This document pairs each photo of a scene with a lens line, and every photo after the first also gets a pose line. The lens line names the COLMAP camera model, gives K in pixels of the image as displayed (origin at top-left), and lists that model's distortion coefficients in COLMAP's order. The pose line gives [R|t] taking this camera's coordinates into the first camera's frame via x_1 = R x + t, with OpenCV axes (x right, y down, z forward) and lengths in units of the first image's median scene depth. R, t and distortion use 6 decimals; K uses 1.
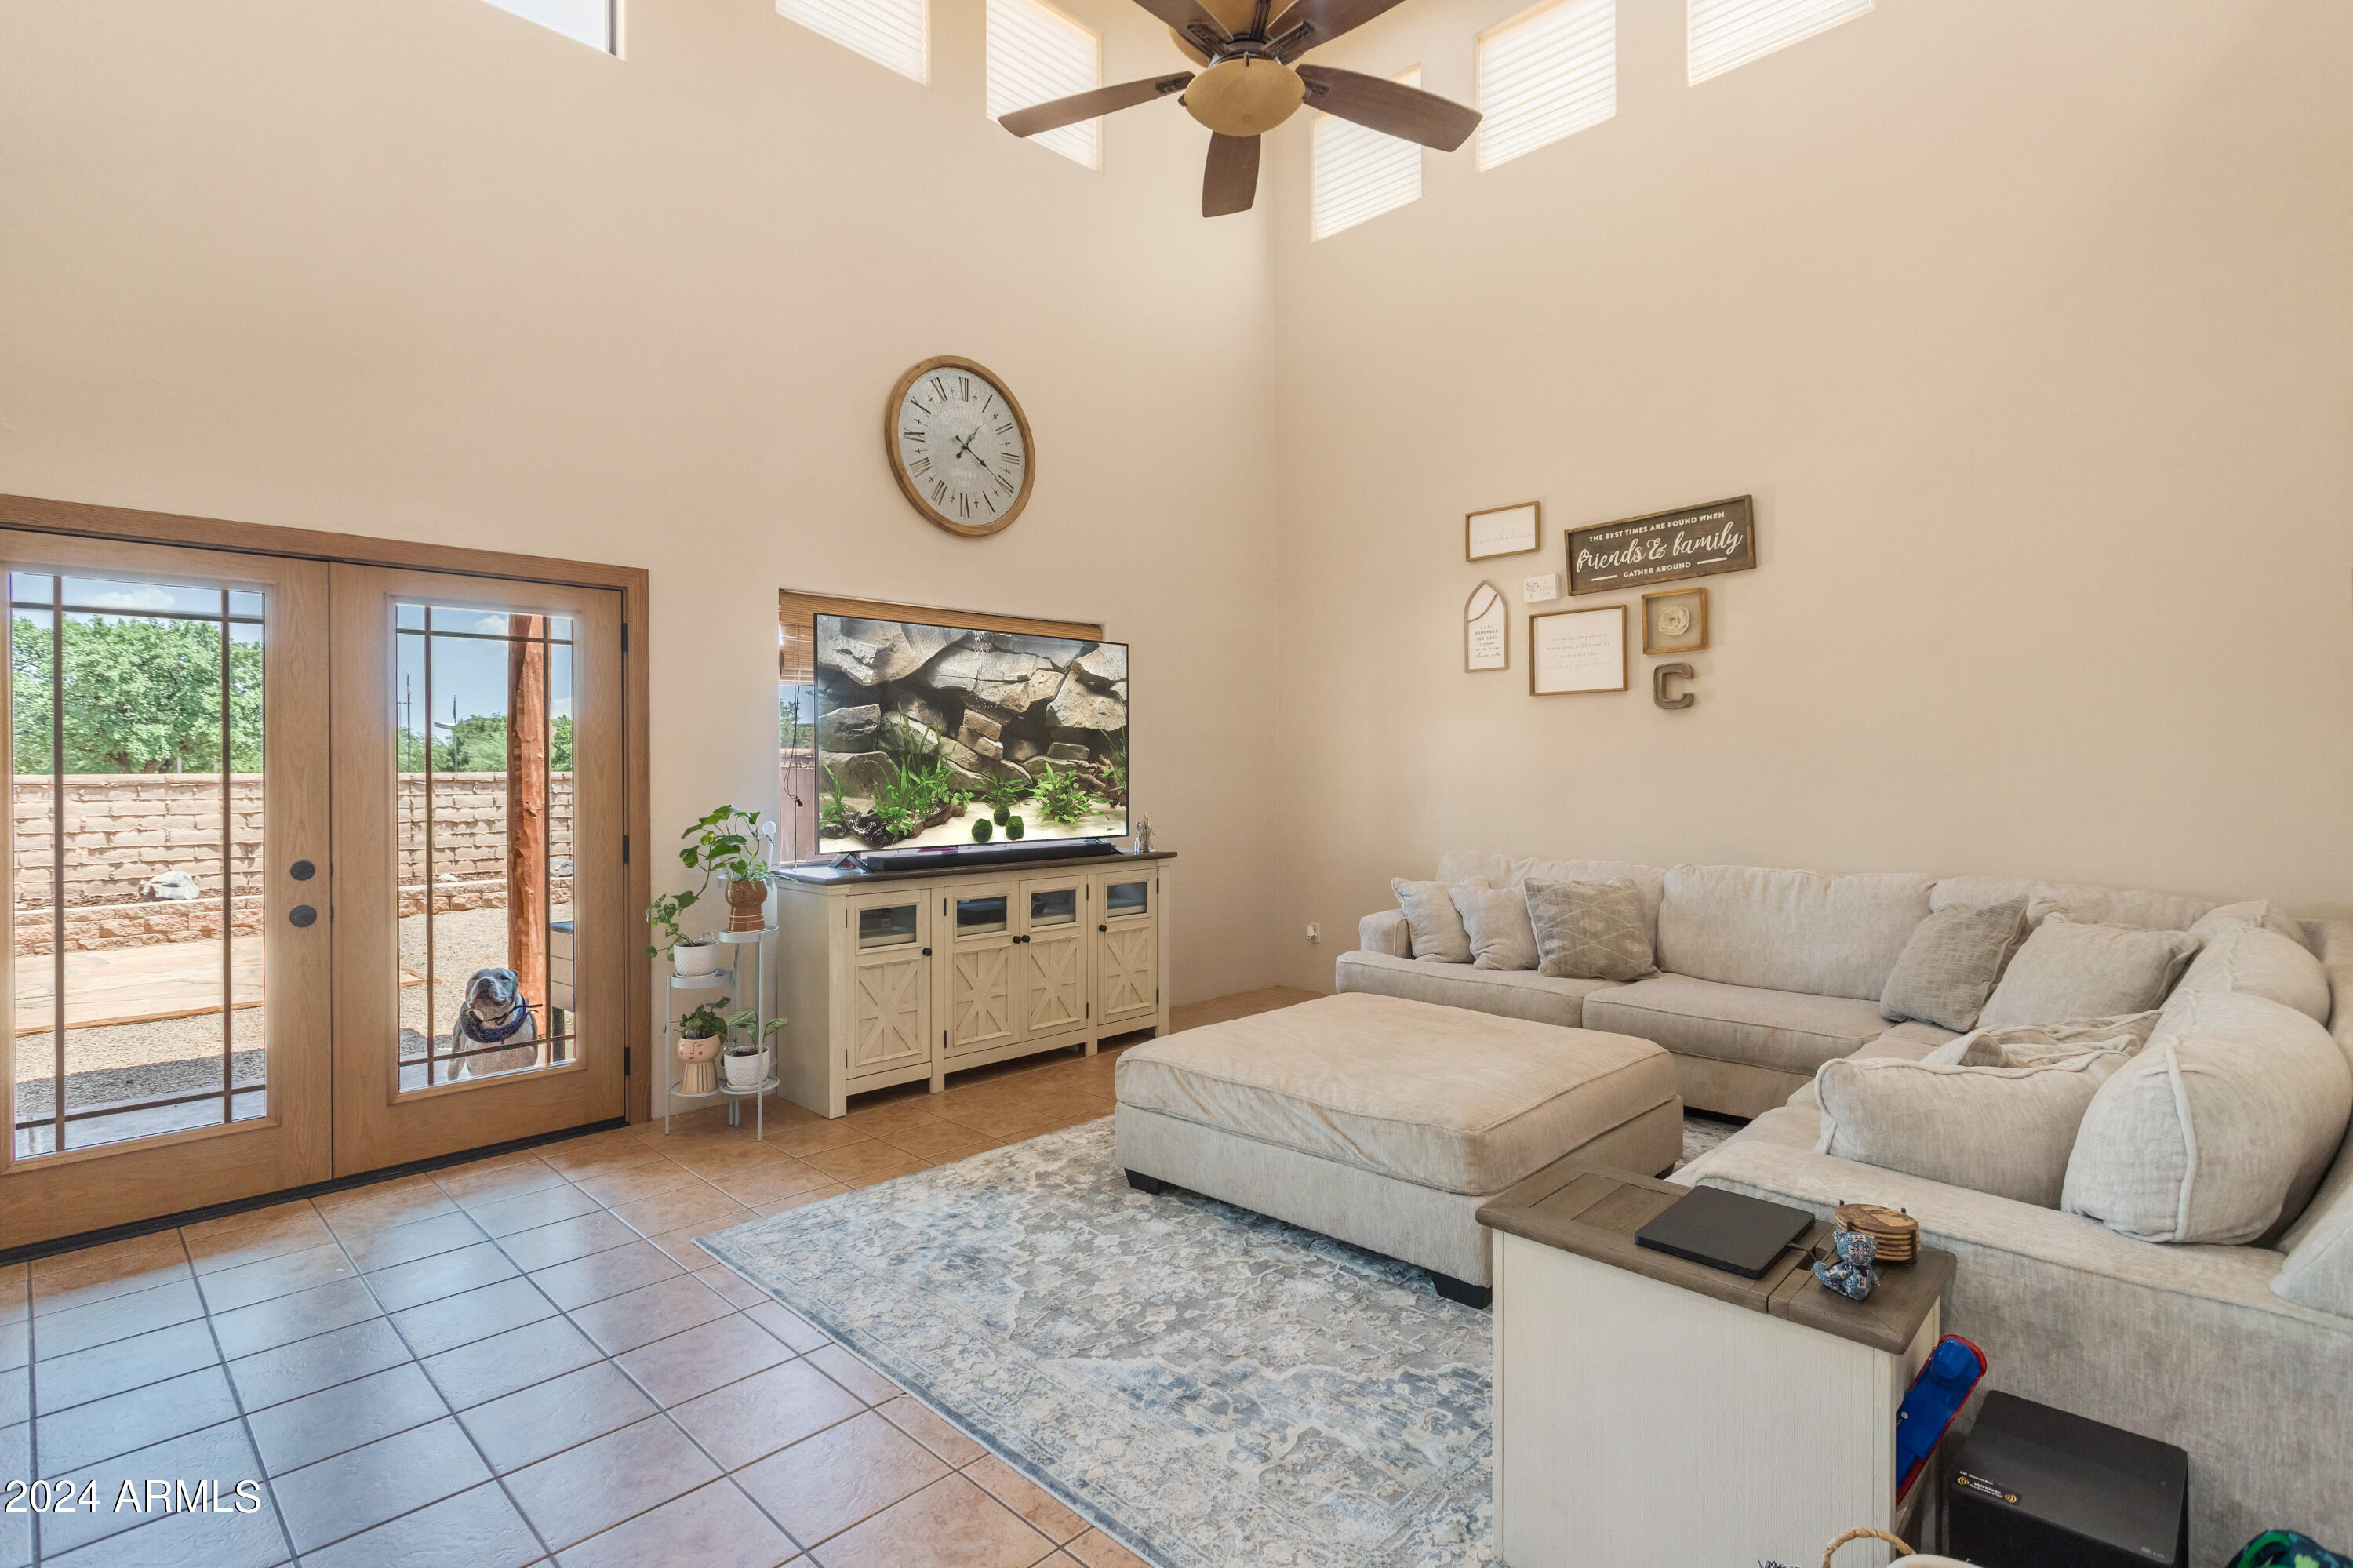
lens RADIAL K [[1140.9, 0, 1186.3], [0, 1140.9, 775.5], [0, 0, 1]] dist [0.003154, 0.000947]
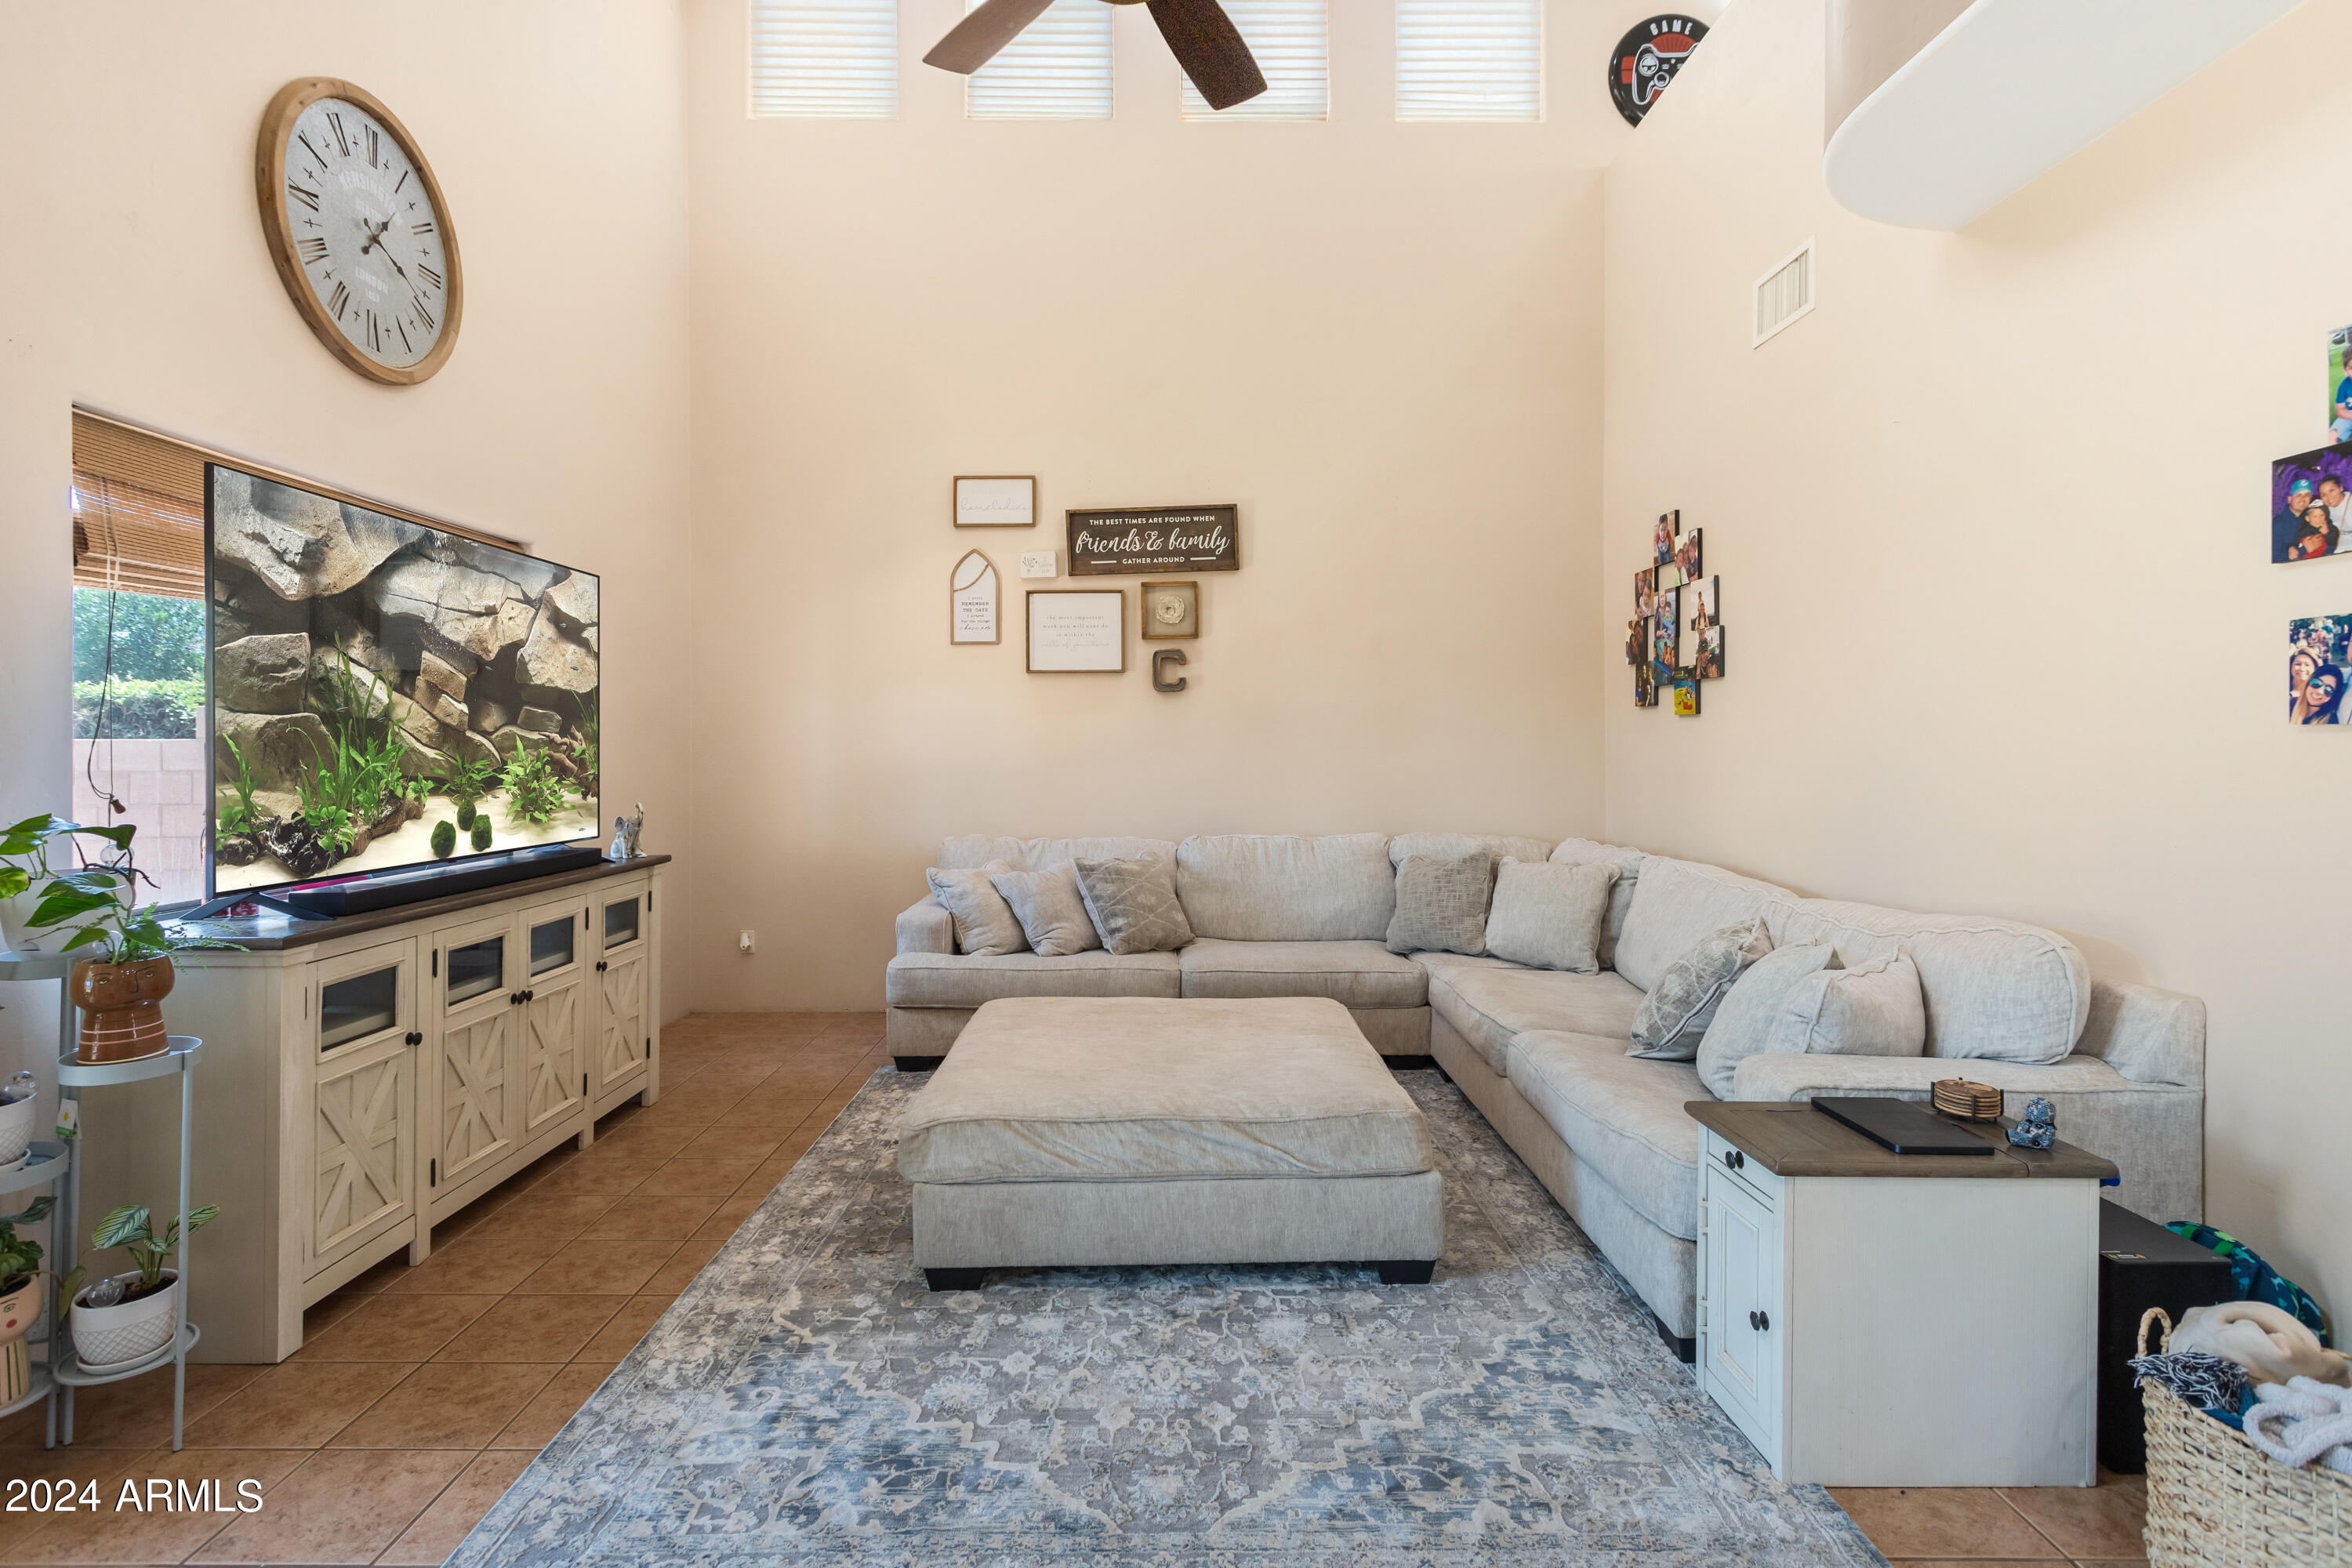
lens RADIAL K [[1140.4, 0, 1179.2], [0, 1140.4, 750.8], [0, 0, 1]] dist [0.003154, 0.000947]
pose [[0.711198, 0.001634, 0.702989, -0.363017], [0.000492, 0.999996, -0.002822, 0.000083], [-0.702991, 0.002353, 0.711195, 0.260637]]
